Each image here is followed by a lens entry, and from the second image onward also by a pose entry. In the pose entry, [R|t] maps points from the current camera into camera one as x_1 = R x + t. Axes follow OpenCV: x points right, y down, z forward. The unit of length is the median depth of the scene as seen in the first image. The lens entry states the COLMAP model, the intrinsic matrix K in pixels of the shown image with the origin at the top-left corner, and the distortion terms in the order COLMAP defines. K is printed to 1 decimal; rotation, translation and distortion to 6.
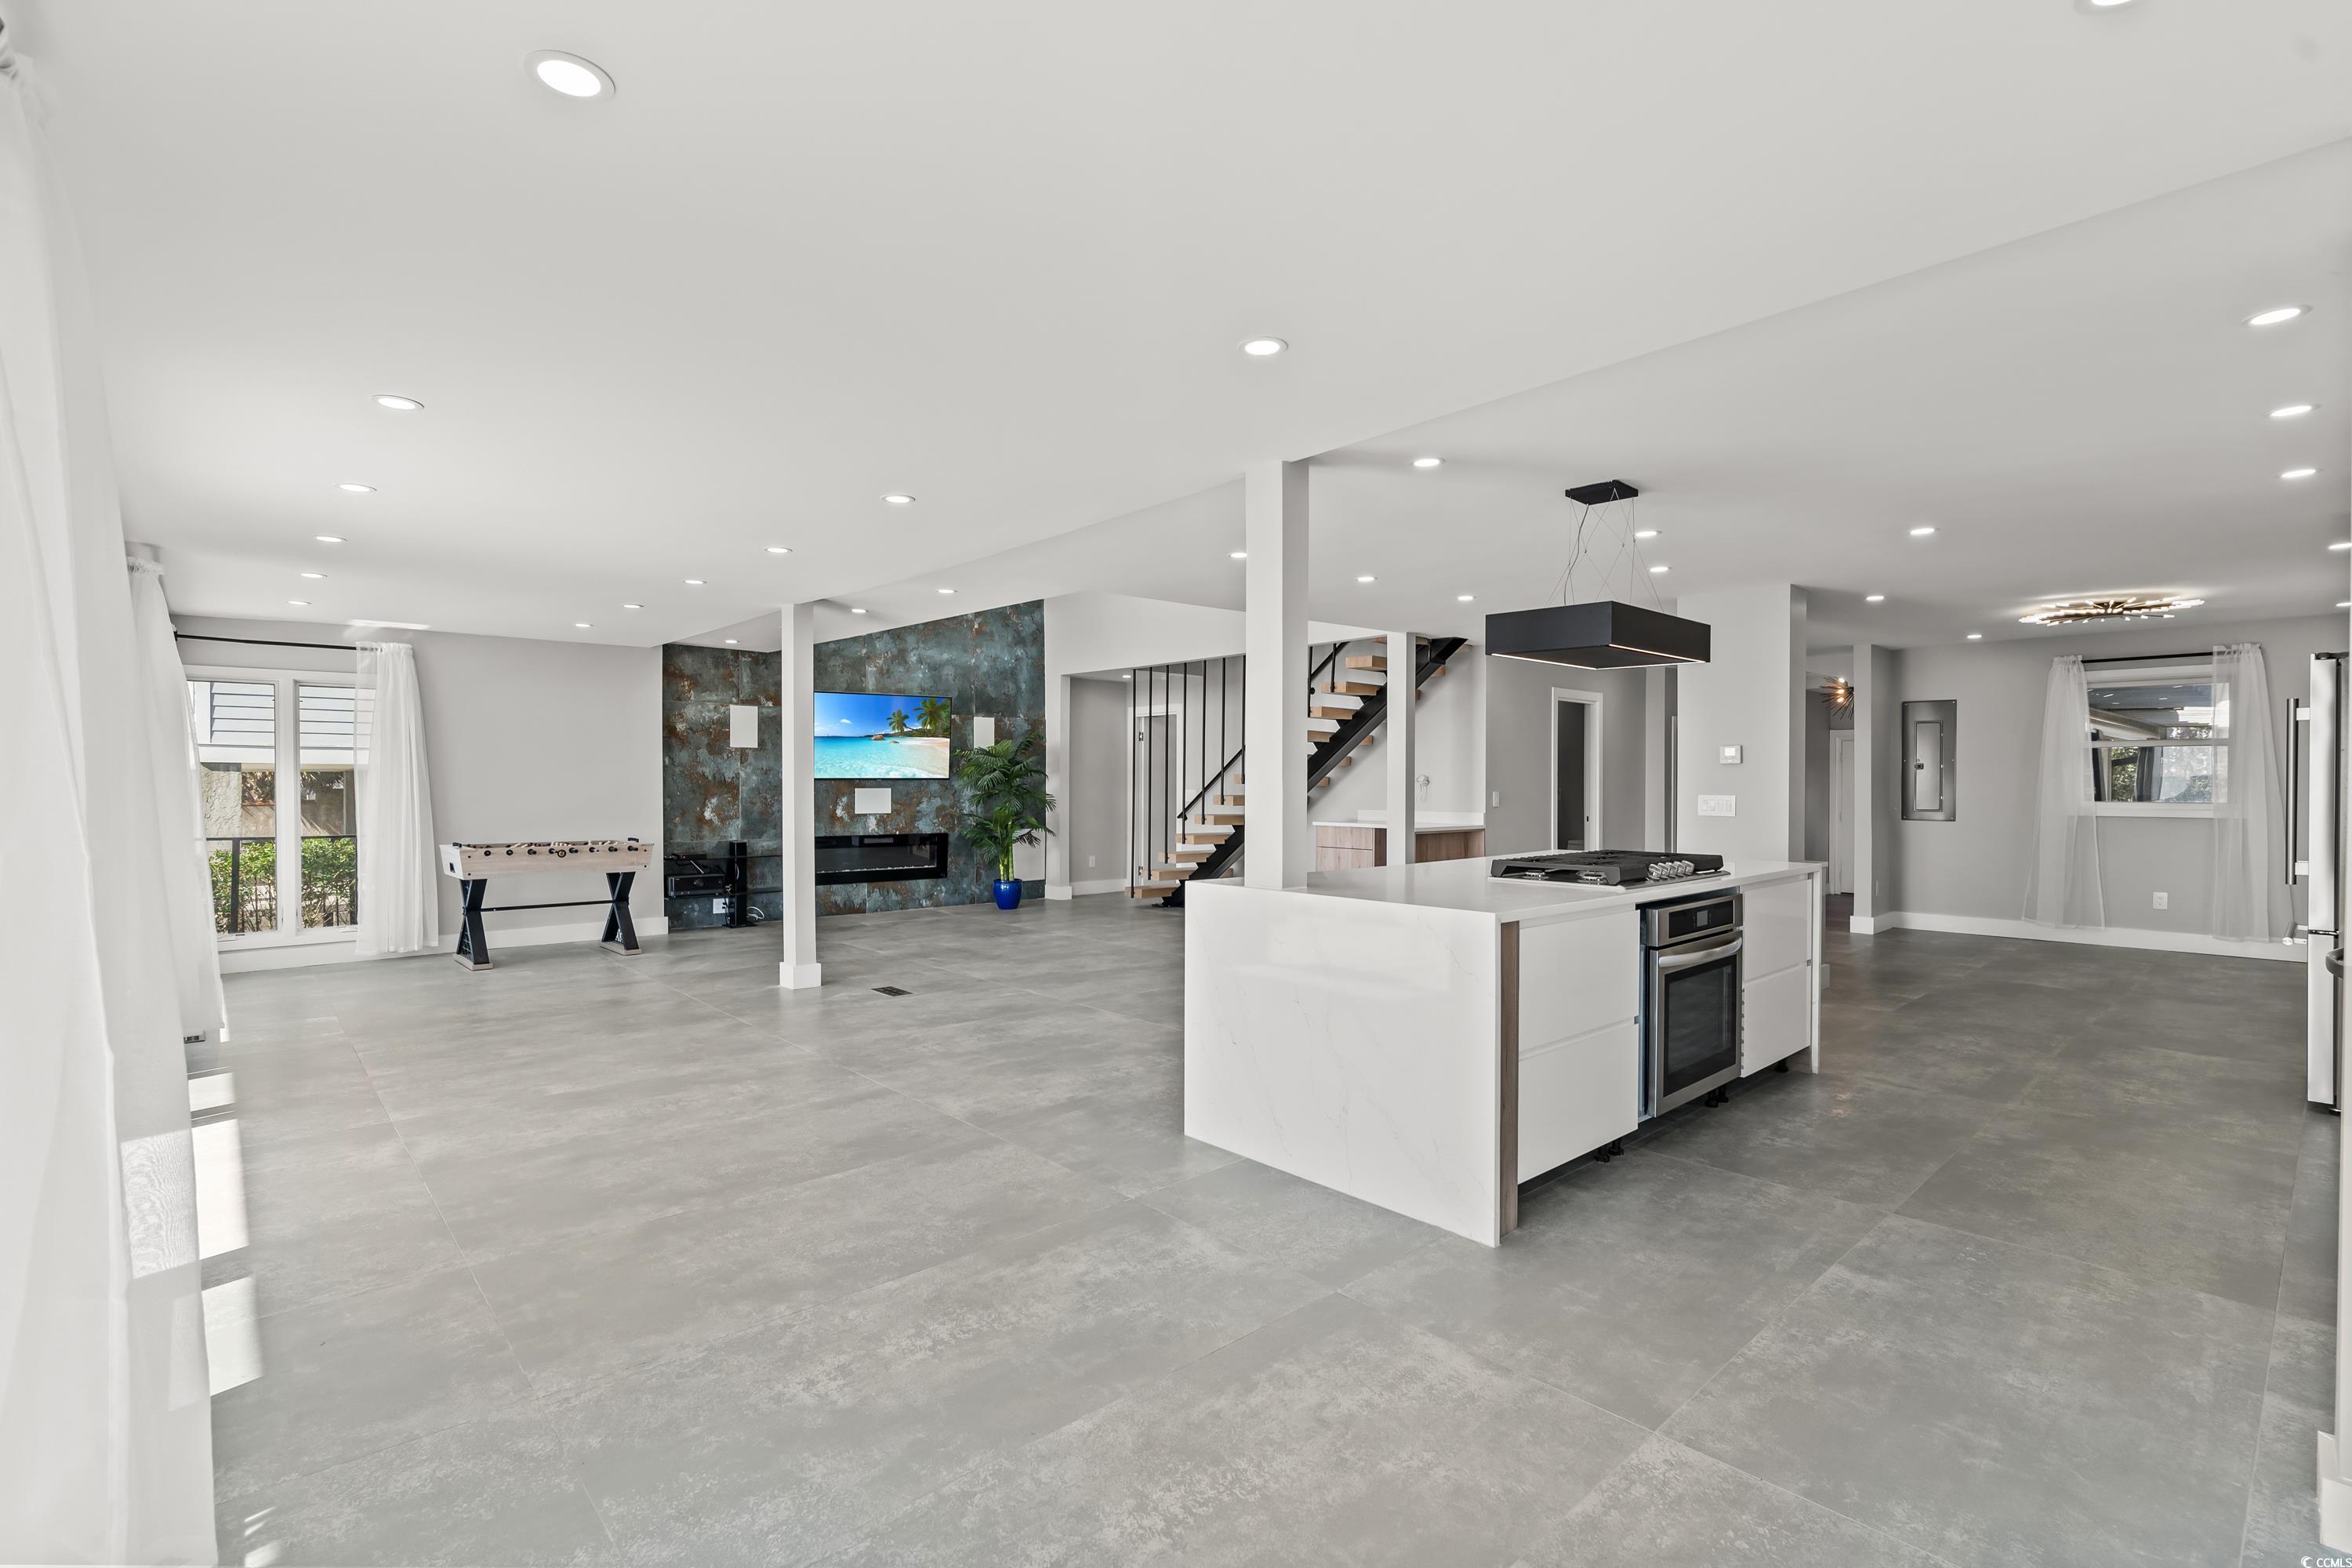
lens RADIAL K [[1078.7, 0, 1175.9], [0, 1078.7, 794.8], [0, 0, 1]] dist [0.000450, 0.000100]
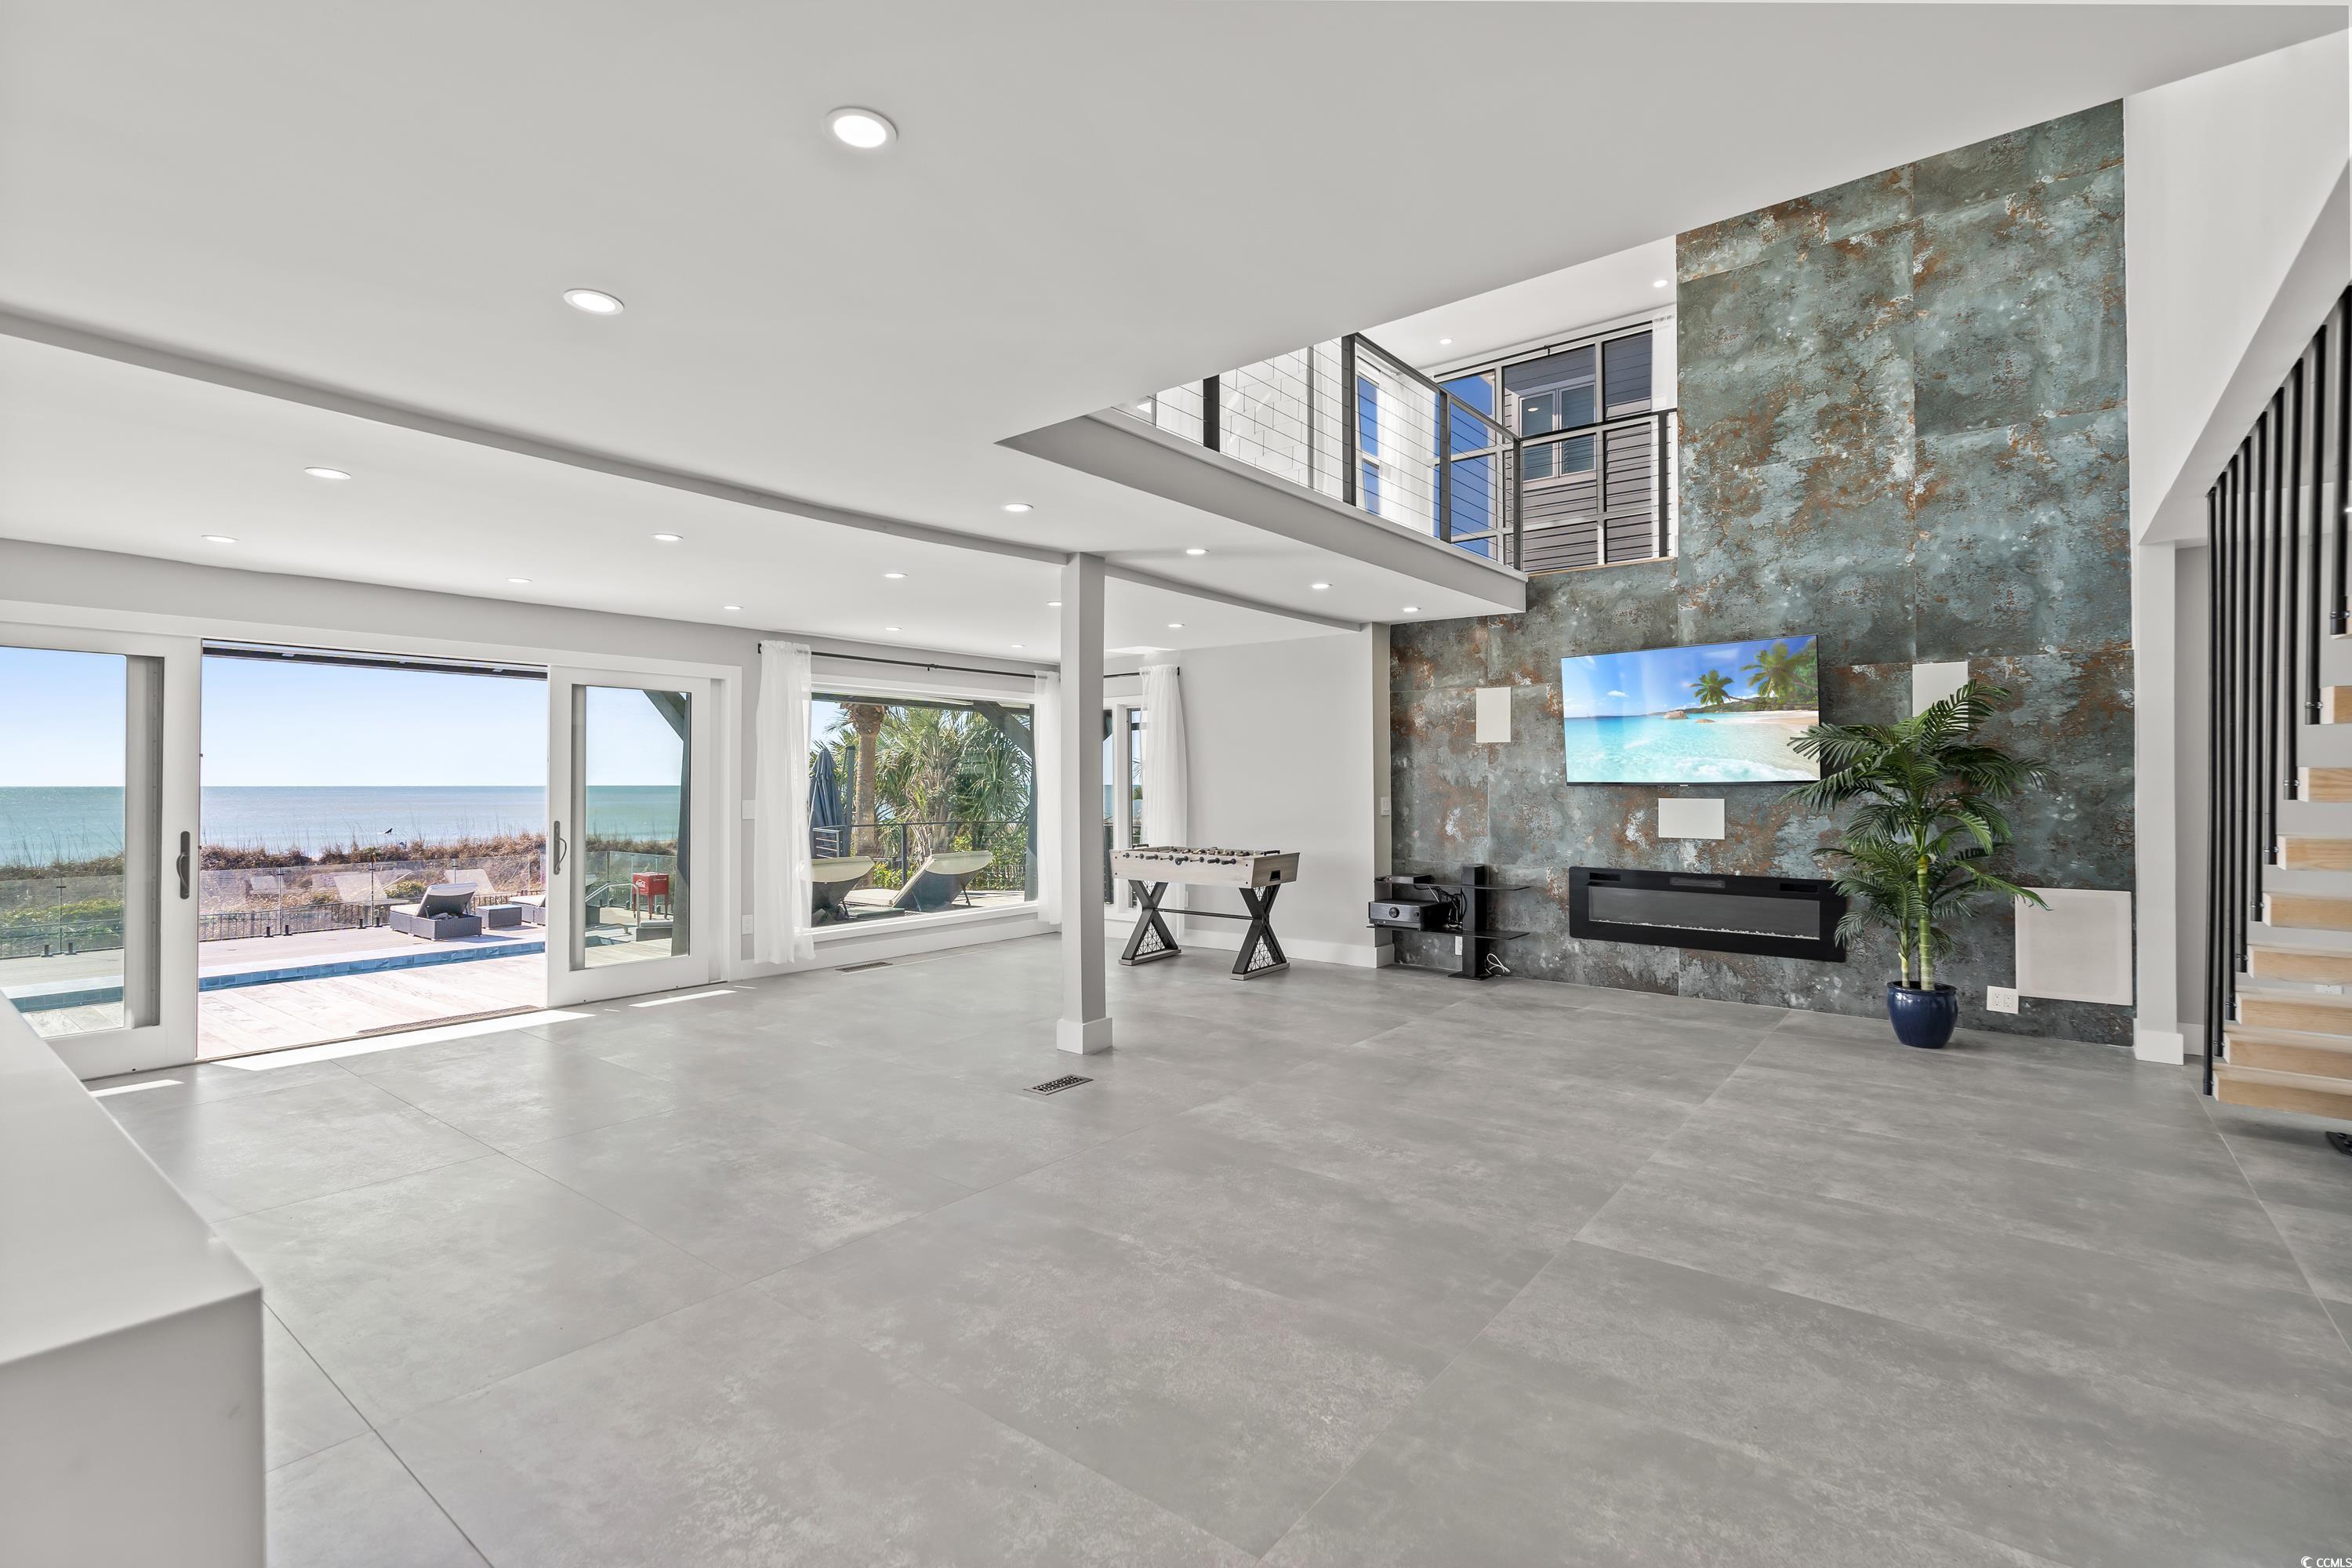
lens RADIAL K [[1078.7, 0, 1176.6], [0, 1078.7, 775.9], [0, 0, 1]] dist [0.000450, 0.000100]
pose [[0.178584, -0.009495, -0.983879, 0.282801], [-0.011844, 0.999860, -0.011799, -0.008137], [0.983853, 0.013760, 0.178447, 0.596367]]
